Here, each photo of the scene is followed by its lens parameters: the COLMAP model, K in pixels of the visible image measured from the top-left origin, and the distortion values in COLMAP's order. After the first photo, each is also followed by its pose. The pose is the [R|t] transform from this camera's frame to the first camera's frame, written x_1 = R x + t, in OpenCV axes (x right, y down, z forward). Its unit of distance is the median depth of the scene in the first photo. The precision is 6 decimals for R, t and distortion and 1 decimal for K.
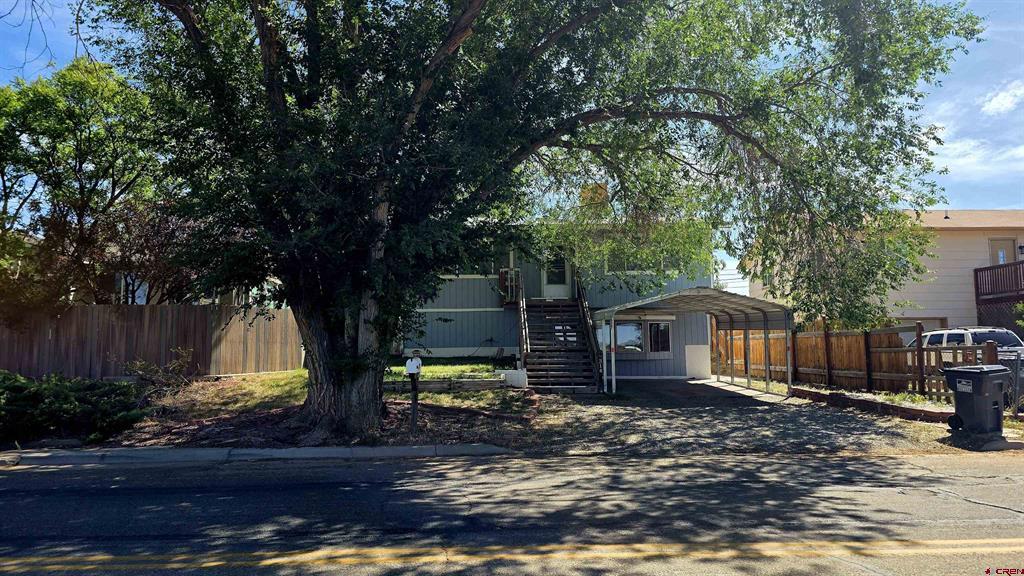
lens RADIAL K [[656.1, 0, 512.2], [0, 656.1, 285.5], [0, 0, 1]] dist [0.004011, 0.002126]
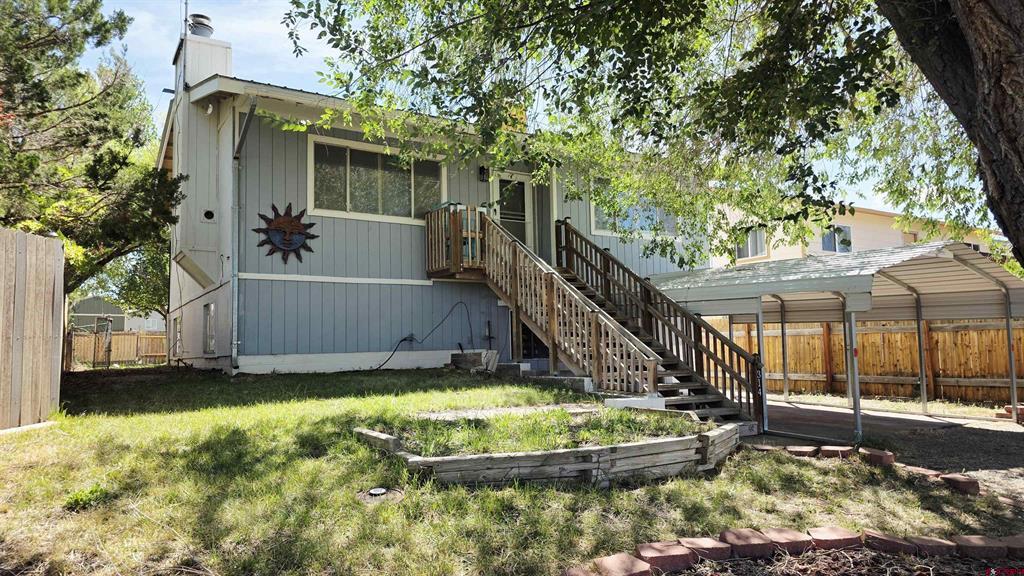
lens RADIAL K [[684.2, 0, 511.8], [0, 684.2, 290.3], [0, 0, 1]] dist [0.000792, 0.000191]
pose [[0.863344, 0.034669, 0.503423, -0.305428], [-0.036460, 0.999315, -0.006292, 0.054086], [-0.503297, -0.012923, 0.864017, 0.582487]]
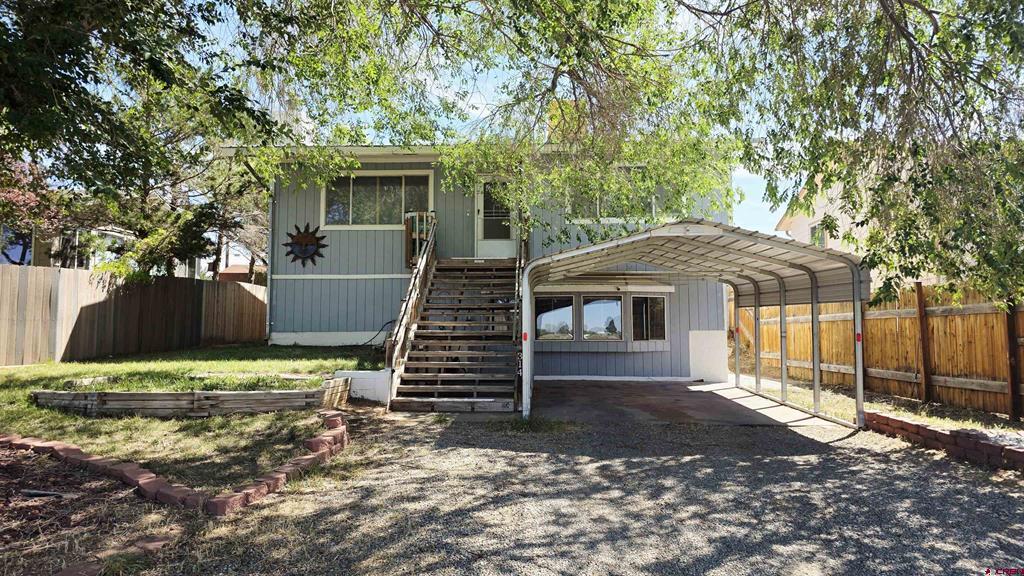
lens RADIAL K [[656.1, 0, 512.2], [0, 656.1, 285.5], [0, 0, 1]] dist [0.004011, 0.002126]
pose [[0.997930, 0.001894, -0.064275, 0.158140], [-0.000565, 0.999786, 0.020691, 0.039138], [0.064301, -0.020612, 0.997718, 0.406932]]
